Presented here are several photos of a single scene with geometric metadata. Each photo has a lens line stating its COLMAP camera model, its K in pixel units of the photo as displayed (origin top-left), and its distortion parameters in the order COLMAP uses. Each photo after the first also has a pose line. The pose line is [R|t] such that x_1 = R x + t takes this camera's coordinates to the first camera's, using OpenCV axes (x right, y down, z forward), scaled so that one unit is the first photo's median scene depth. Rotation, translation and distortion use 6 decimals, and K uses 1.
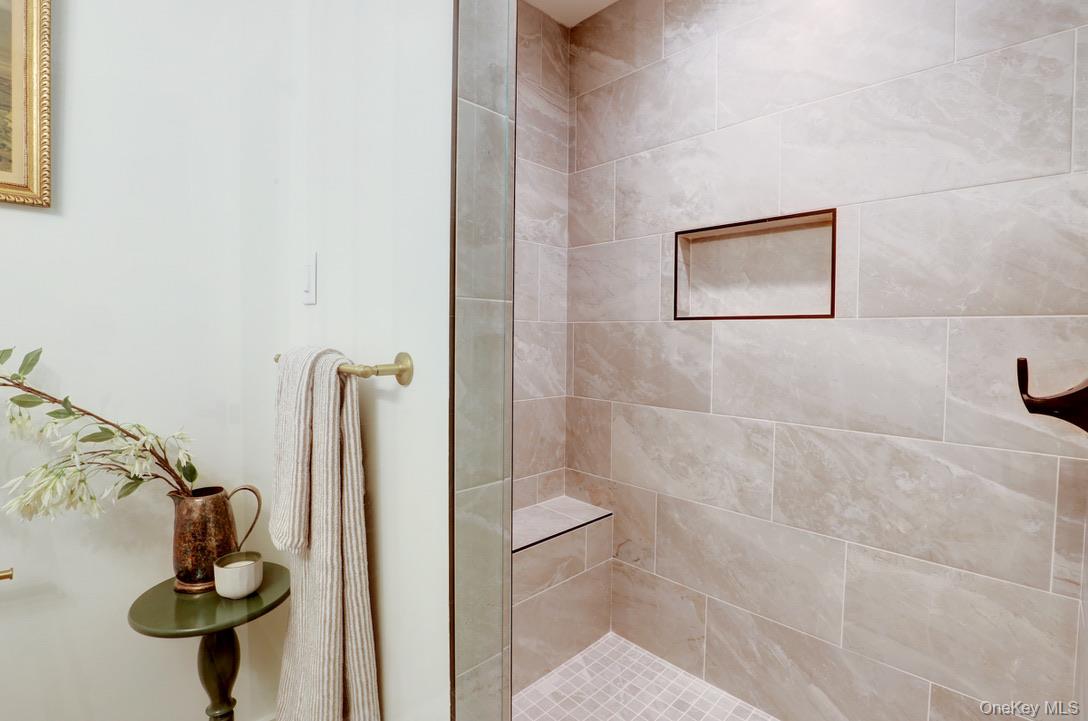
lens RADIAL K [[509.6, 0, 544.0], [0, 509.6, 360.5], [0, 0, 1]] dist [-0.014778, -0.000245]
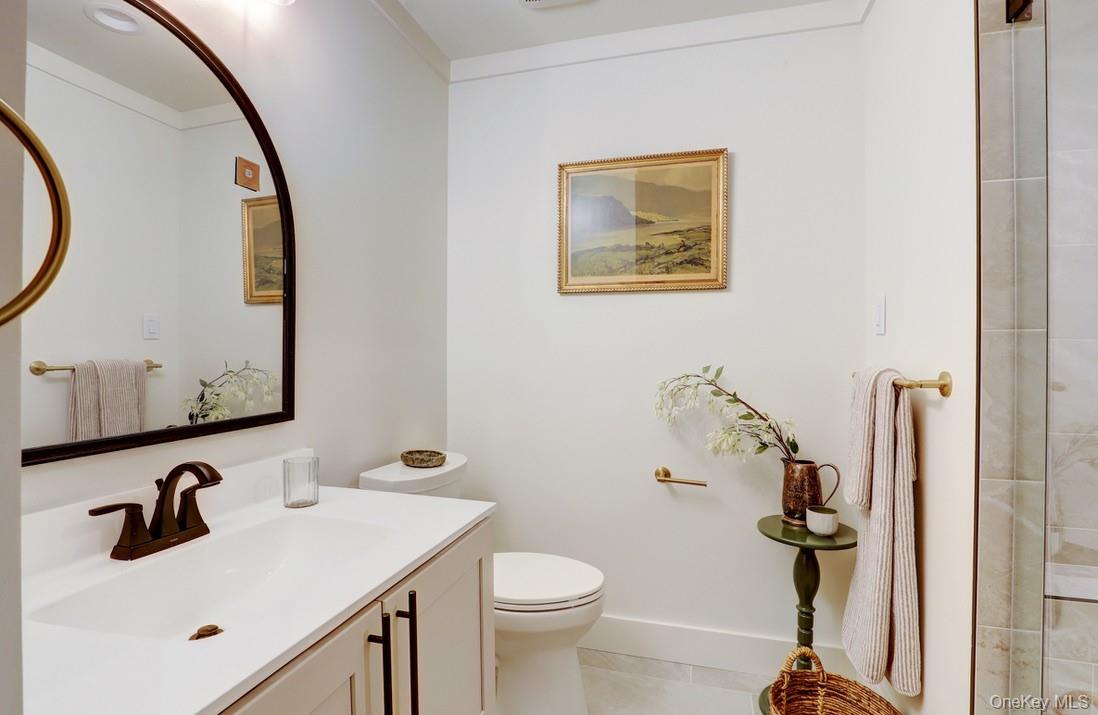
lens RADIAL K [[464.5, 0, 549.0], [0, 464.5, 357.5], [0, 0, 1]] dist [-0.045509, -0.000191]
pose [[0.454642, -0.006288, -0.890652, 0.232938], [-0.034767, 0.999088, -0.024800, 0.009697], [0.889996, 0.042240, 0.454008, -0.355127]]
